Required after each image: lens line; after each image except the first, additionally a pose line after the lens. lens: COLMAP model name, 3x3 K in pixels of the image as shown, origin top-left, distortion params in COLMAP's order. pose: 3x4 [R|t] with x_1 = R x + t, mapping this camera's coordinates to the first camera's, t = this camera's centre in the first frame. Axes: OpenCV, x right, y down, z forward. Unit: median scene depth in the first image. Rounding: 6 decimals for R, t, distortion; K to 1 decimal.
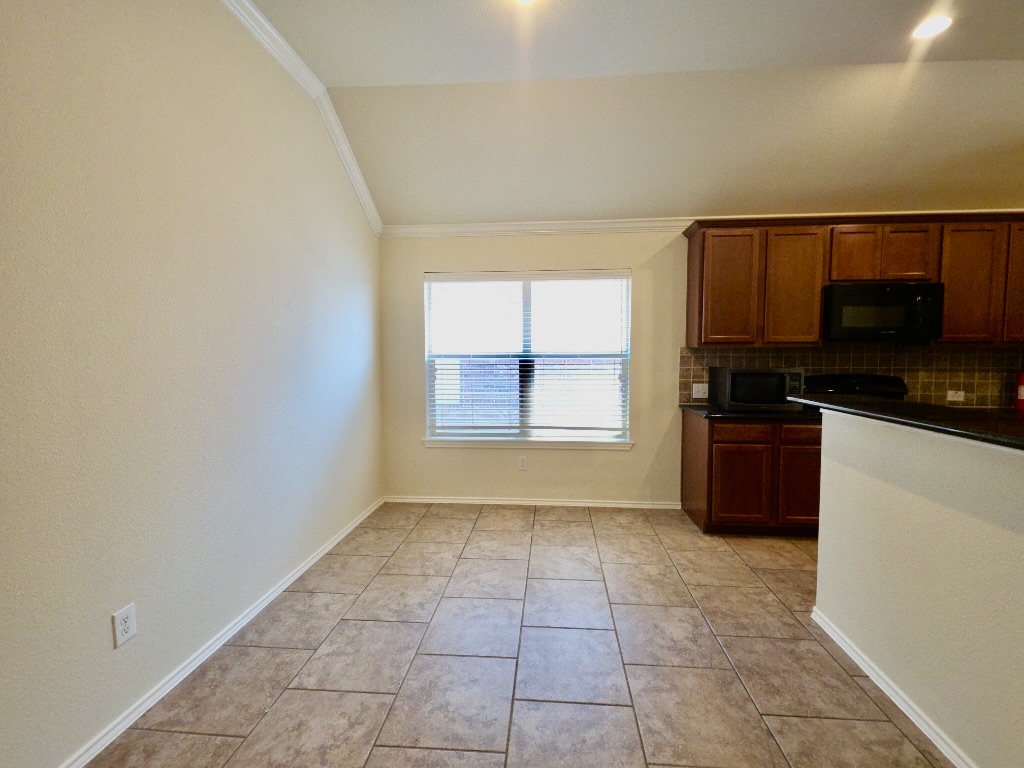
lens RADIAL K [[439.0, 0, 519.3], [0, 439.0, 379.1], [0, 0, 1]] dist [0.015753, -0.008763]
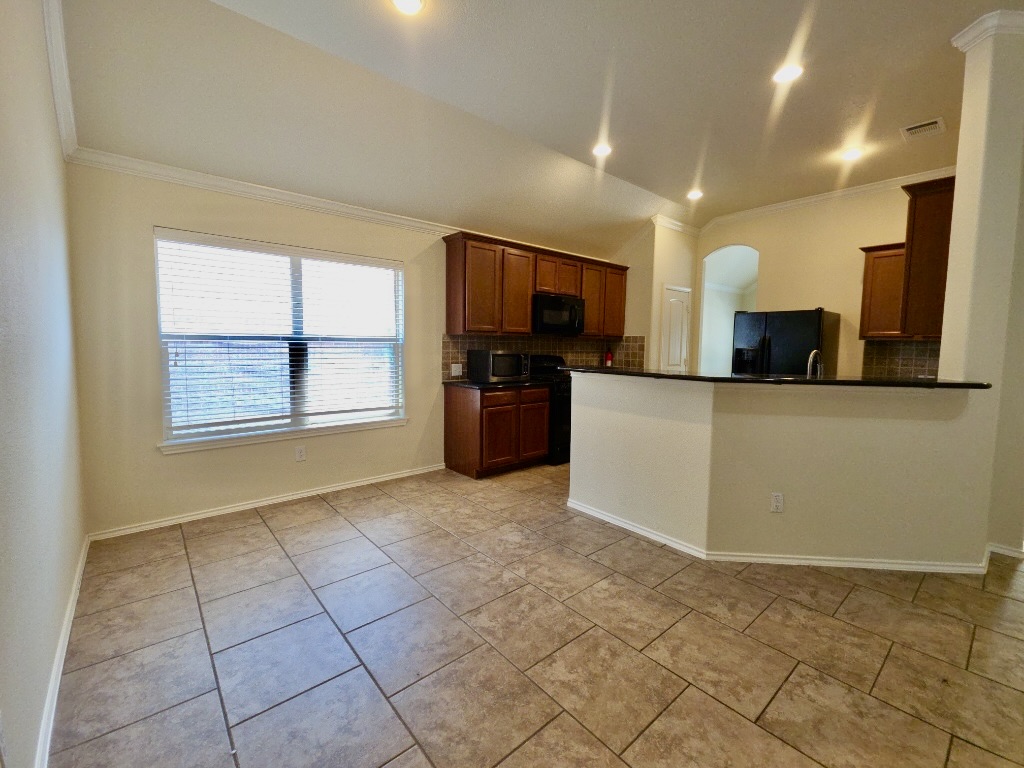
lens RADIAL K [[439.0, 0, 520.4], [0, 439.0, 380.5], [0, 0, 1]] dist [0.015753, -0.008763]
pose [[0.699416, -0.049822, 0.712976, -0.362611], [0.026393, 0.998687, 0.043896, 0.007995], [-0.714228, -0.011884, 0.699813, 0.011103]]
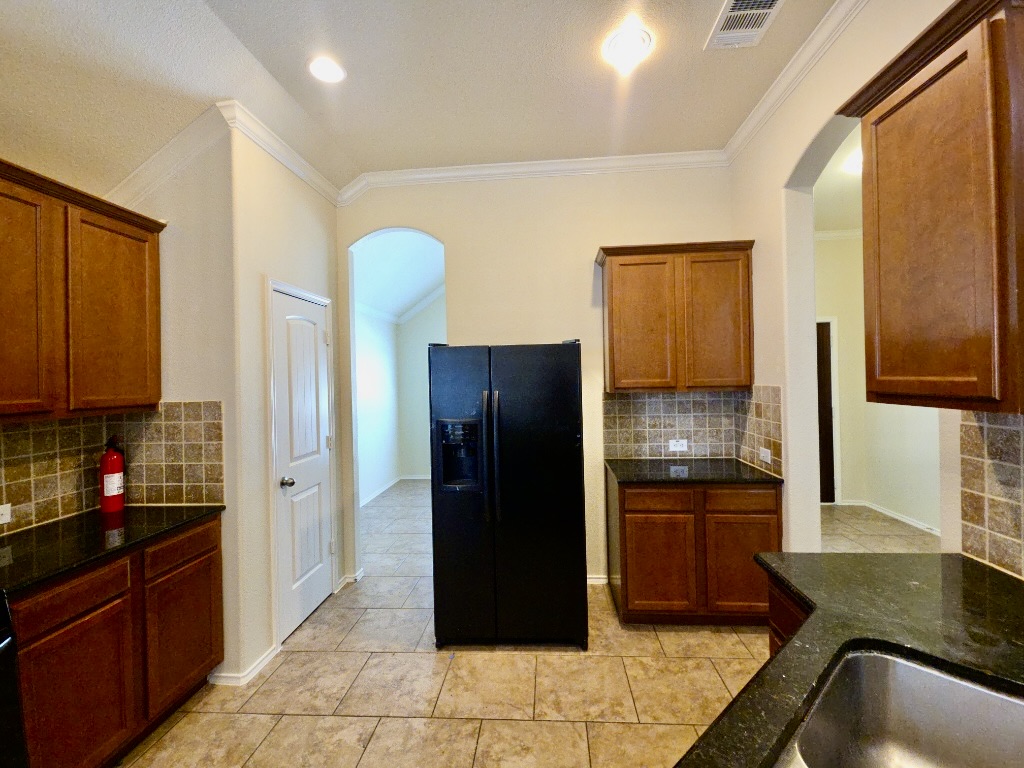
lens RADIAL K [[439.0, 0, 514.2], [0, 439.0, 378.2], [0, 0, 1]] dist [0.015753, -0.008763]
pose [[0.001725, -0.004291, 0.999989, 0.490860], [0.078899, 0.996874, 0.004142, -0.075670], [-0.996881, 0.078891, 0.002058, 0.396277]]
